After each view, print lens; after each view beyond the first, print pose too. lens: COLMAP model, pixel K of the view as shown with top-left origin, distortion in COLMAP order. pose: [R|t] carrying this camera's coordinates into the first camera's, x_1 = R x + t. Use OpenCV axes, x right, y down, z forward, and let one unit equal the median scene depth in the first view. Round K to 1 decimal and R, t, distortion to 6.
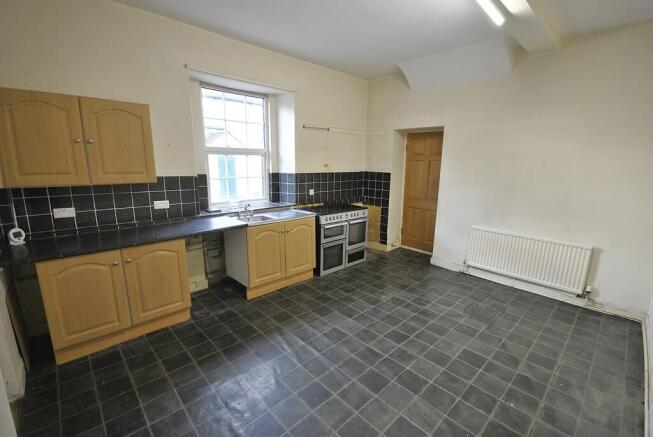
lens RADIAL K [[285.8, 0, 326.4], [0, 285.8, 226.6], [0, 0, 1]] dist [-0.011719, 0.000454]
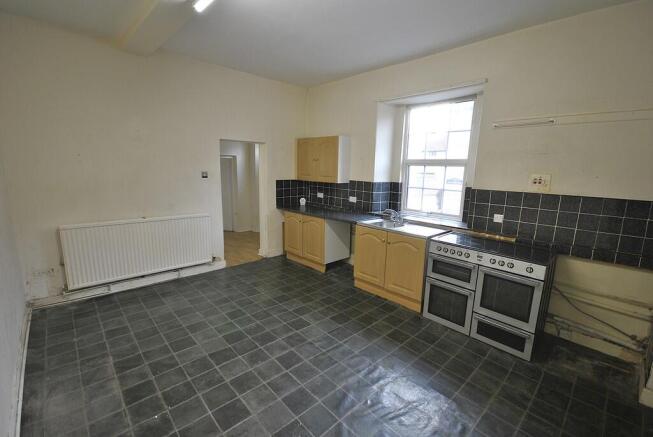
lens RADIAL K [[287.5, 0, 330.3], [0, 287.5, 220.9], [0, 0, 1]] dist [0.004957, -0.015023]
pose [[0.000143, 0.166166, -0.986098, 0.810834], [-0.249961, 0.954801, 0.160856, -0.159251], [0.968256, 0.246463, 0.041672, 0.742996]]
